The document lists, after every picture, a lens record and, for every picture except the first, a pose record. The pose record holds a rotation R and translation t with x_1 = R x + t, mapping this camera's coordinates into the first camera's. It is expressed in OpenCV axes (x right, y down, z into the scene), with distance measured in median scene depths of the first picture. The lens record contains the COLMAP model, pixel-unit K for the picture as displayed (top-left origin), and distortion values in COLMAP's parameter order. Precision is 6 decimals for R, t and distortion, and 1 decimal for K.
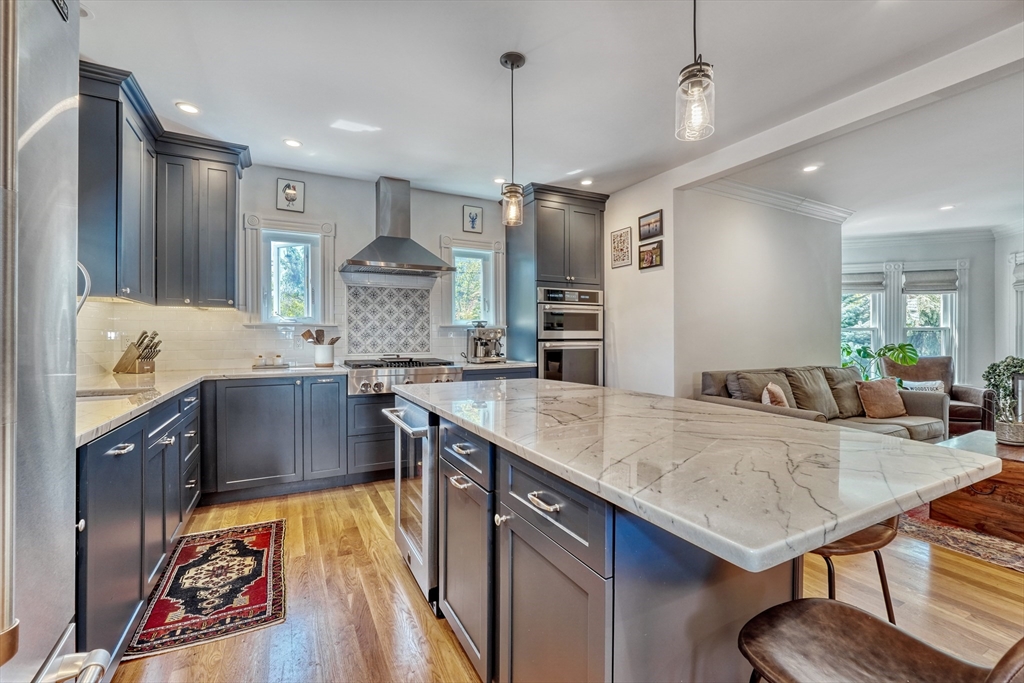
lens RADIAL K [[434.7, 0, 513.0], [0, 434.7, 338.1], [0, 0, 1]] dist [-0.018141, 0.002333]
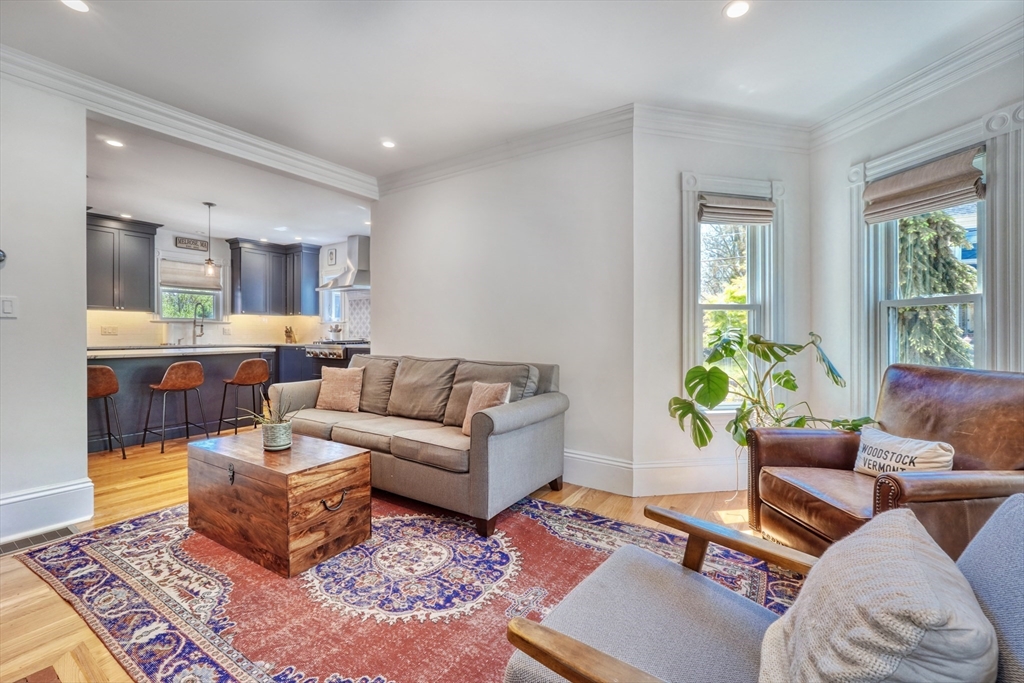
lens RADIAL K [[434.7, 0, 505.7], [0, 434.7, 336.5], [0, 0, 1]] dist [-0.018141, 0.002333]
pose [[0.477399, 0.008233, -0.878648, 1.464253], [-0.002404, 0.999965, 0.008063, 0.015826], [0.878683, -0.001737, 0.477402, 0.683334]]
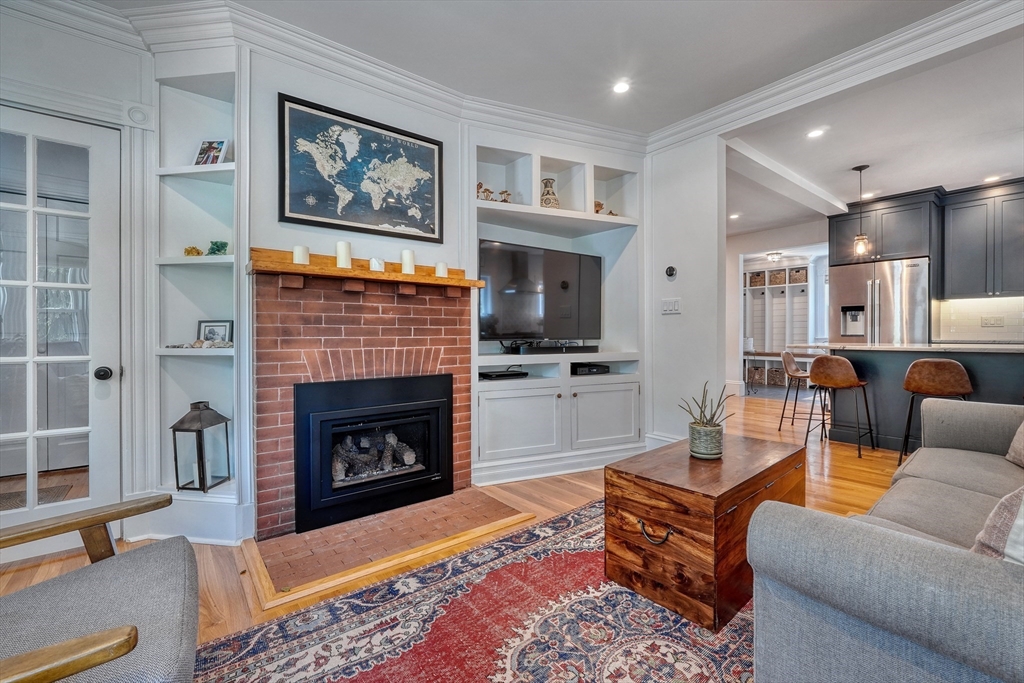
lens RADIAL K [[434.7, 0, 504.1], [0, 434.7, 335.7], [0, 0, 1]] dist [-0.018141, 0.002333]
pose [[-0.984534, 0.008190, -0.175000, 1.113761], [0.007350, 0.999958, 0.005449, 0.032901], [0.175037, 0.004079, -0.984553, 1.125408]]
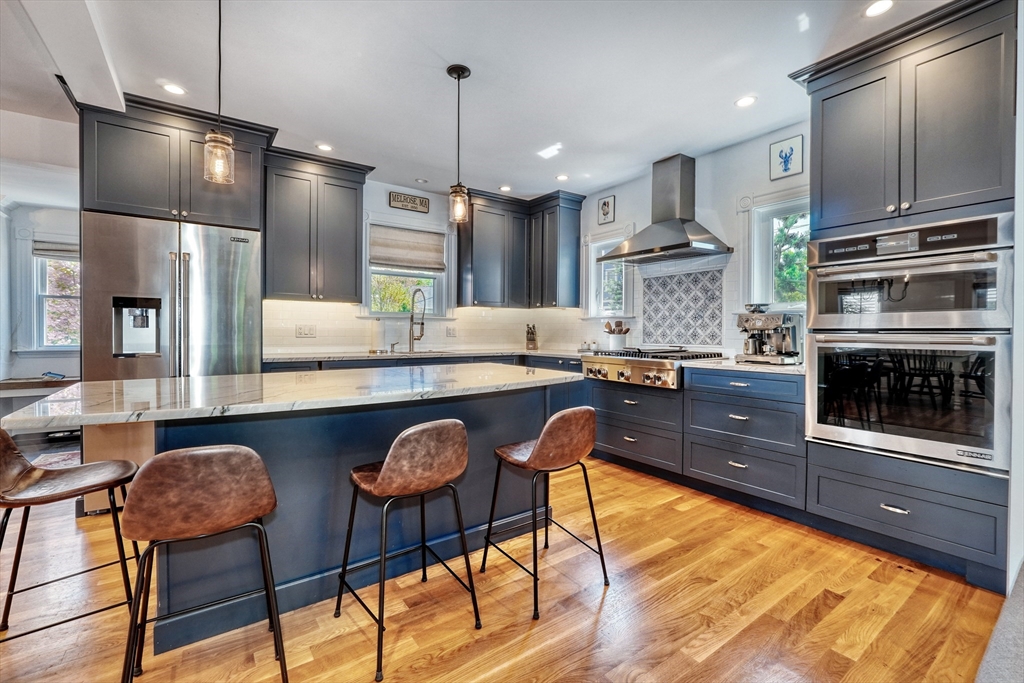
lens RADIAL K [[434.7, 0, 514.4], [0, 434.7, 338.2], [0, 0, 1]] dist [-0.018141, 0.002333]
pose [[0.145966, 0.016945, -0.989144, 0.595906], [-0.004044, 0.999855, 0.016532, 0.007343], [0.989281, 0.001587, 0.146014, 0.521094]]
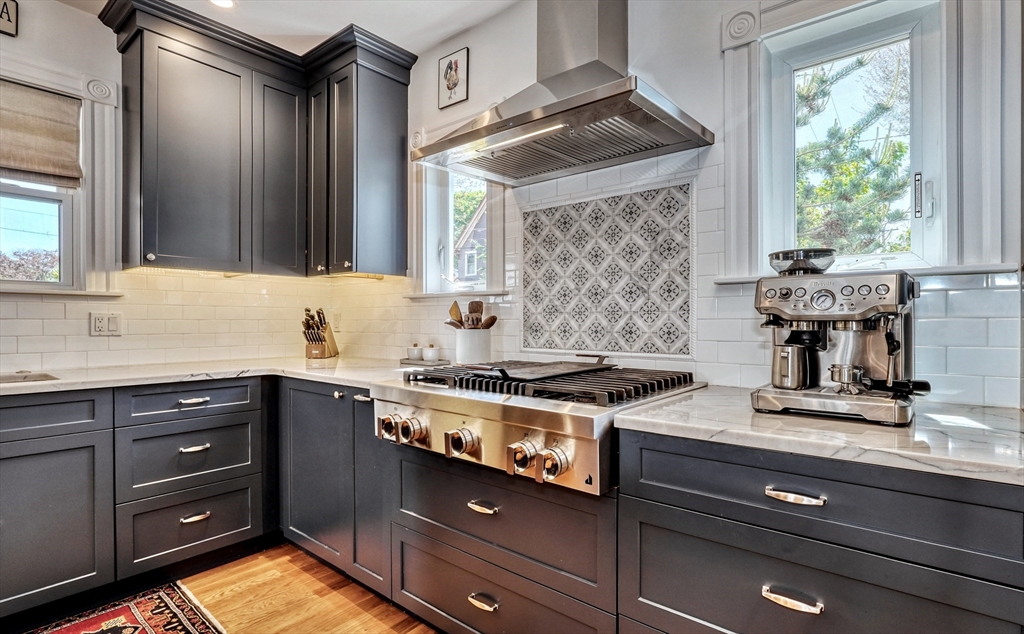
lens RADIAL K [[493.9, 0, 528.8], [0, 493.9, 325.3], [0, 0, 1]] dist [-0.012327, 0.002178]
pose [[0.393987, 0.012423, -0.919032, 0.144575], [-0.000363, 0.999911, 0.013361, 0.002294], [0.919116, -0.004930, 0.393957, 0.755318]]
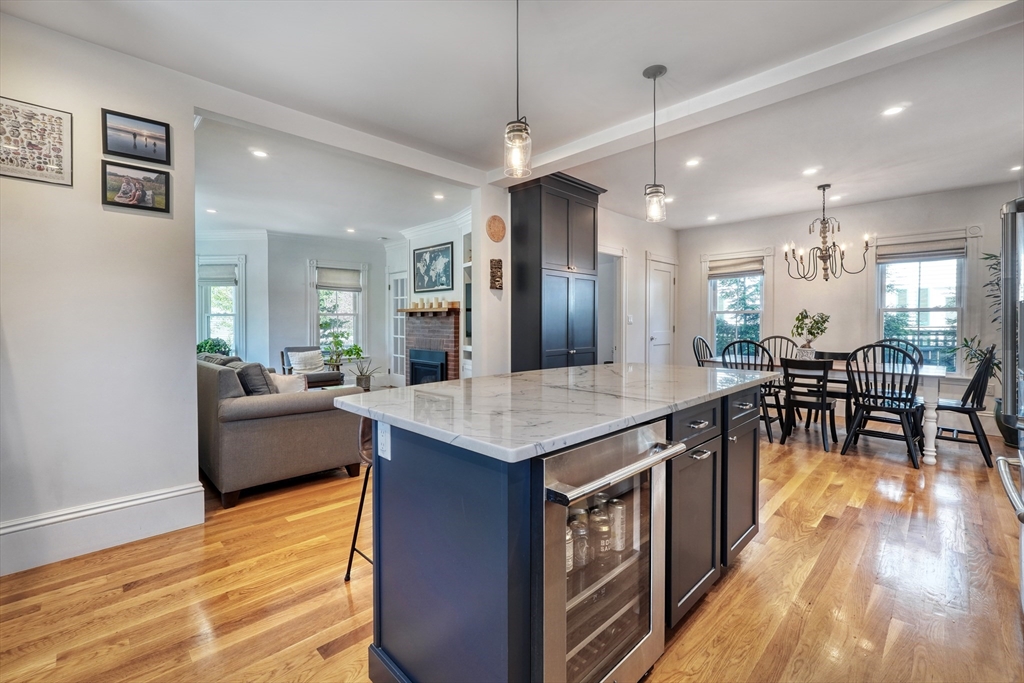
lens RADIAL K [[434.7, 0, 499.7], [0, 434.7, 328.7], [0, 0, 1]] dist [-0.018141, 0.002333]
pose [[-0.261809, -0.013858, 0.965020, -0.377363], [-0.000194, 0.999898, 0.014307, -0.003111], [-0.965120, 0.003559, -0.261784, 0.646431]]
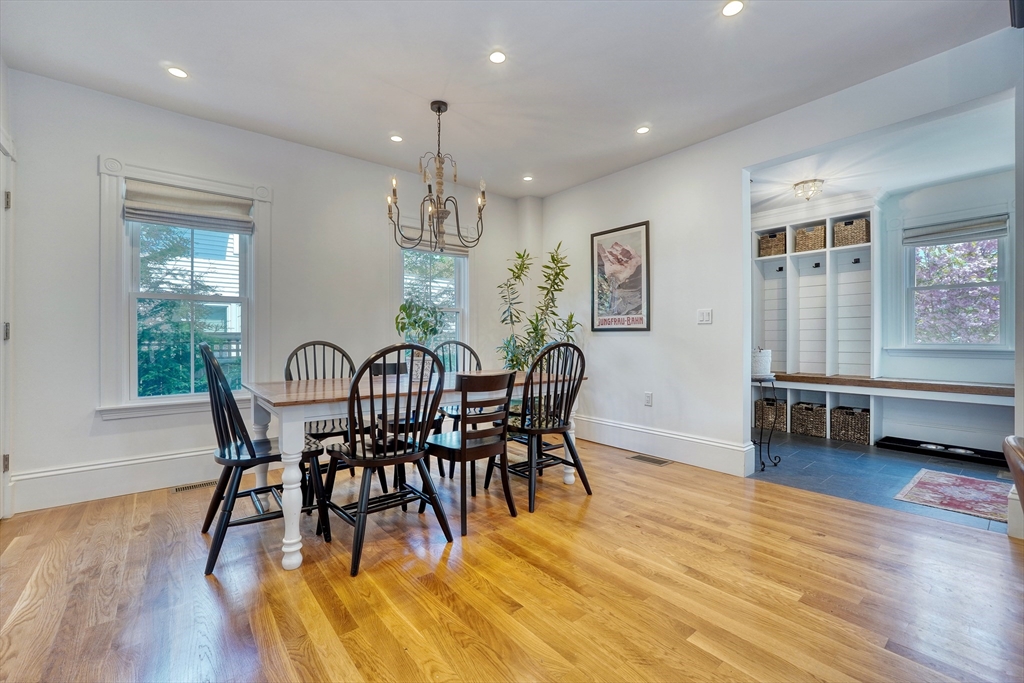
lens RADIAL K [[434.7, 0, 512.0], [0, 434.7, 340.6], [0, 0, 1]] dist [-0.018141, 0.002333]
pose [[-0.981308, 0.006162, -0.192345, 0.456810], [0.004991, 0.999966, 0.006572, 0.032594], [0.192379, 0.005489, -0.981305, 0.296785]]
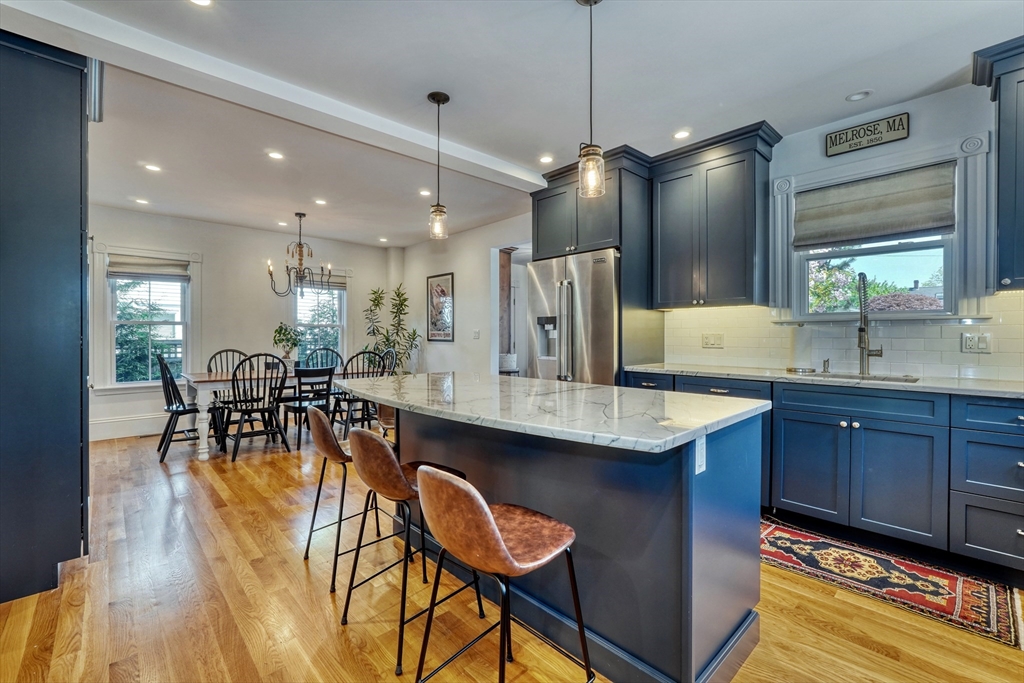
lens RADIAL K [[434.7, 0, 516.9], [0, 434.7, 340.4], [0, 0, 1]] dist [-0.018141, 0.002333]
pose [[-0.961715, 0.004791, -0.274008, 0.187880], [0.001518, 0.999925, 0.012154, -0.002325], [0.274046, 0.011272, -0.961651, 0.918675]]
